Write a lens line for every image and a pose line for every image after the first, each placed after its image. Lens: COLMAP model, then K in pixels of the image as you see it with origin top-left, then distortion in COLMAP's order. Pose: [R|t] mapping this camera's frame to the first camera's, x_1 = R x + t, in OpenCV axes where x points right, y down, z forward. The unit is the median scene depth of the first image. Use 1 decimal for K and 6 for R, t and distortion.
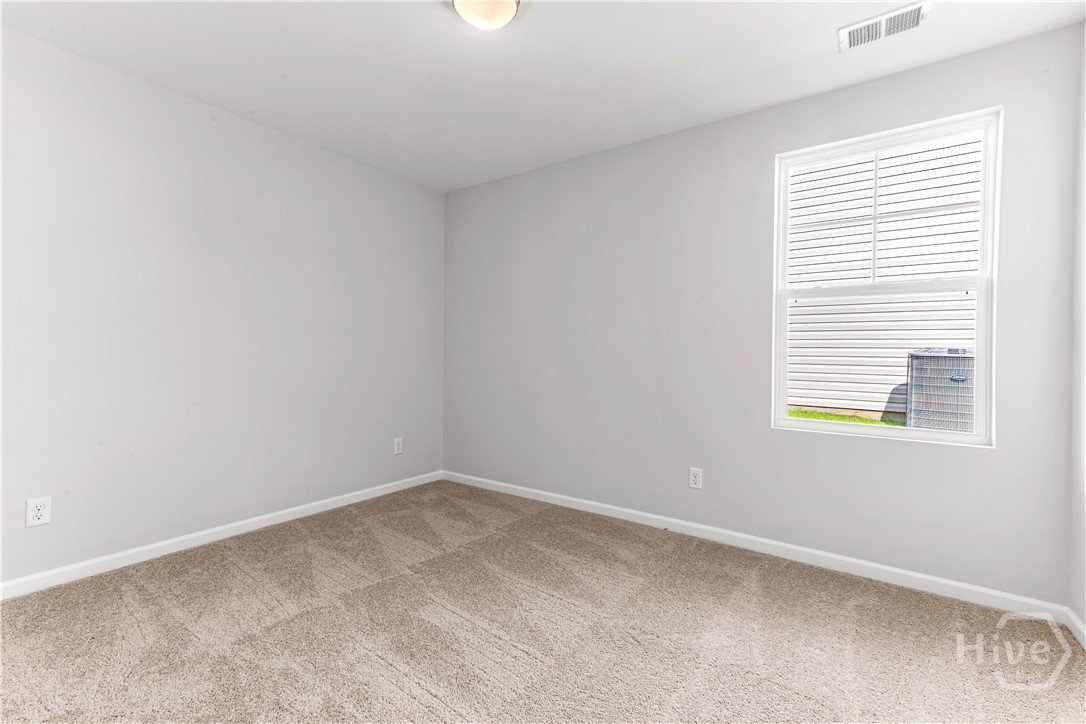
lens RADIAL K [[484.6, 0, 535.4], [0, 484.6, 361.4], [0, 0, 1]] dist [0.014402, 0.000519]
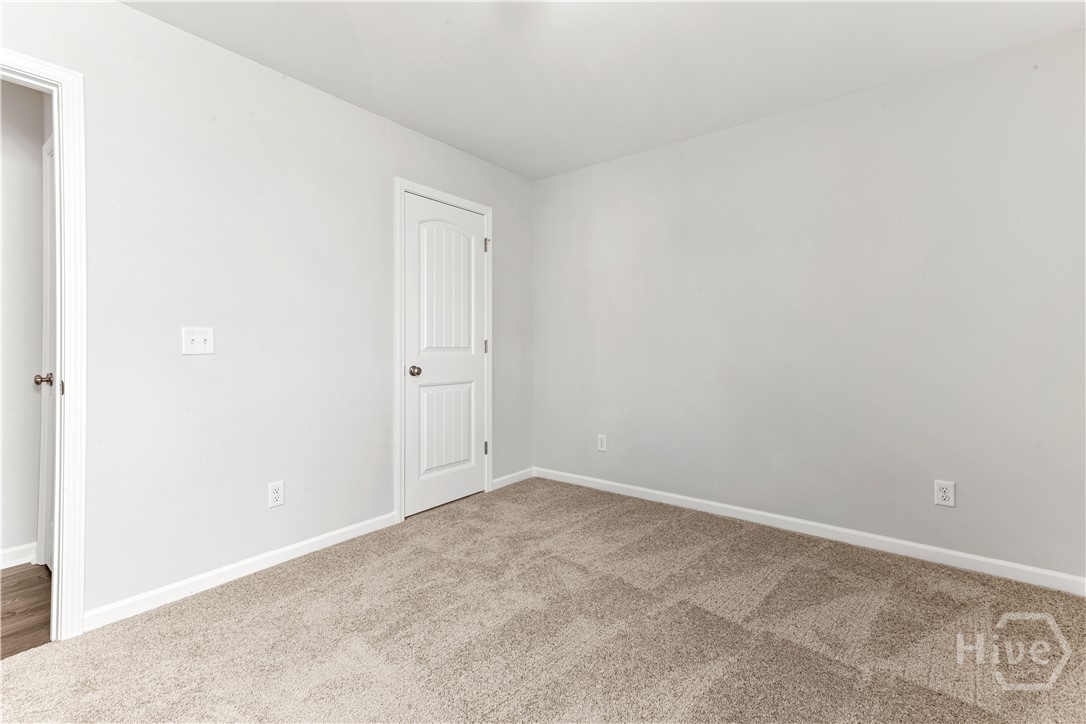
lens RADIAL K [[484.6, 0, 550.3], [0, 484.6, 342.9], [0, 0, 1]] dist [0.014402, 0.000519]
pose [[-0.034866, -0.016284, -0.999259, 0.588633], [-0.012916, 0.999791, -0.015842, -0.007539], [0.999309, 0.012354, -0.035069, 0.782593]]
